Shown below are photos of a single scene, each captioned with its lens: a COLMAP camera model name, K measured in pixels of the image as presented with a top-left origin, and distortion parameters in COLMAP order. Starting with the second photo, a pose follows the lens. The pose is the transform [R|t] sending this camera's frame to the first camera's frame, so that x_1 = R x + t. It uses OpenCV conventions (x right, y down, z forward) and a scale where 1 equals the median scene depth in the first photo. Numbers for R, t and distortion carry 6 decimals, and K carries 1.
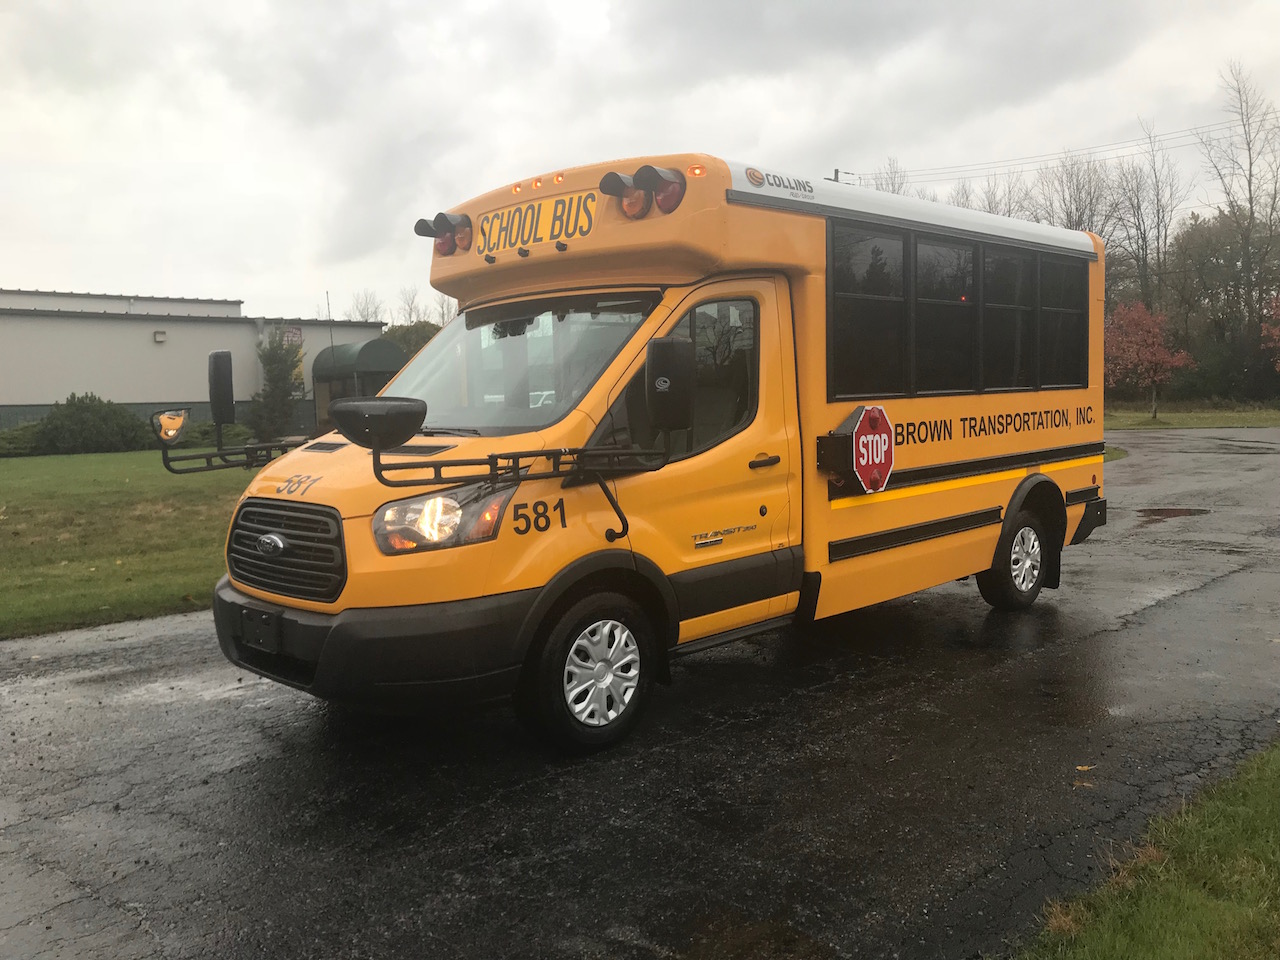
lens RADIAL K [[1035.7, 0, 640.0], [0, 1035.7, 480.0], [0, 0, 1]] dist [0.080760, -0.109301]
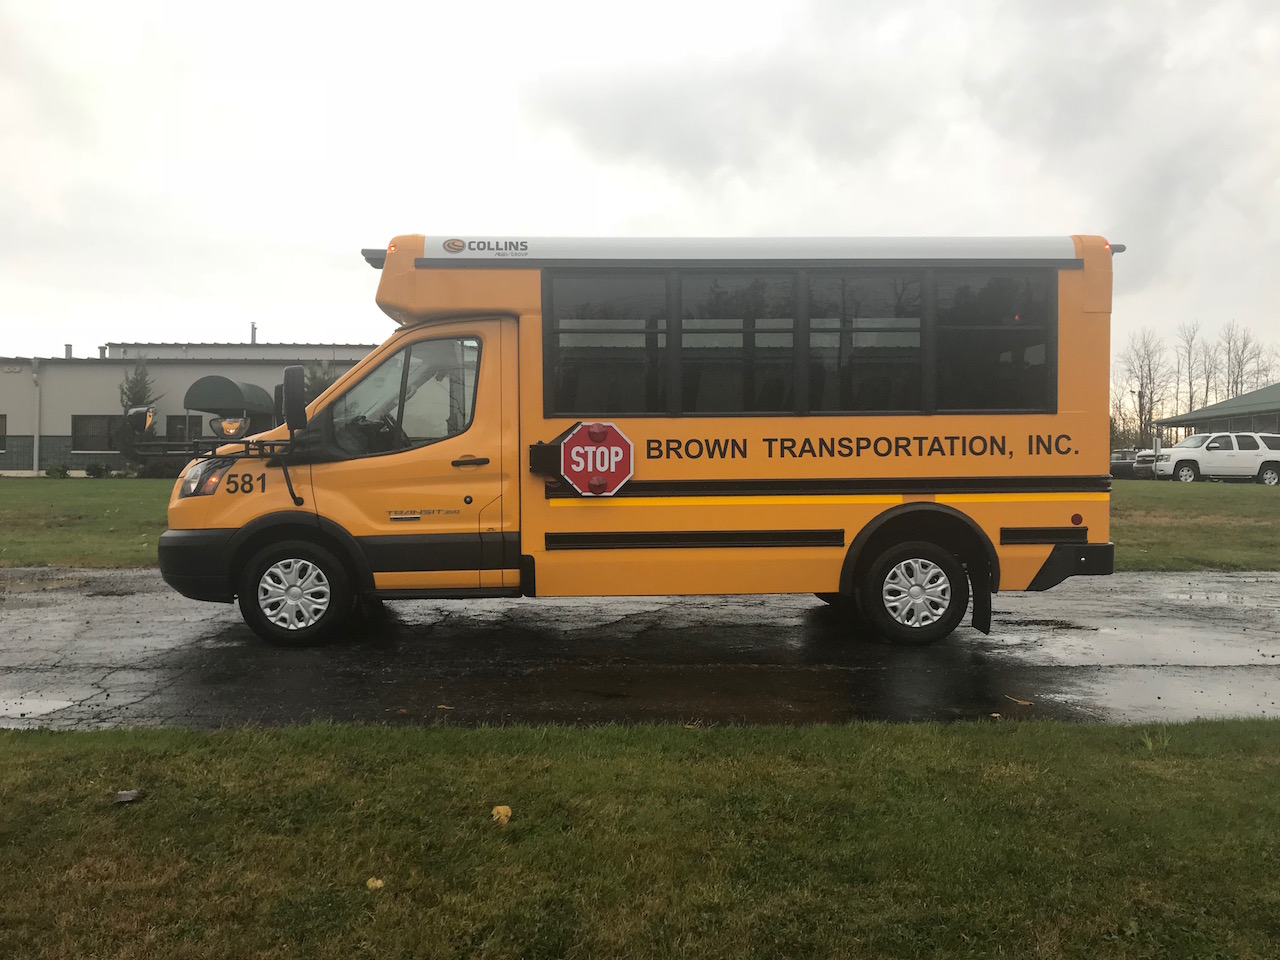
lens RADIAL K [[1035.7, 0, 640.0], [0, 1035.7, 480.0], [0, 0, 1]] dist [0.080760, -0.109301]
pose [[0.756386, 0.052526, -0.652013, 1.090595], [-0.072436, 0.997366, -0.003683, -0.005634], [0.650102, 0.050015, 0.758199, 0.155361]]
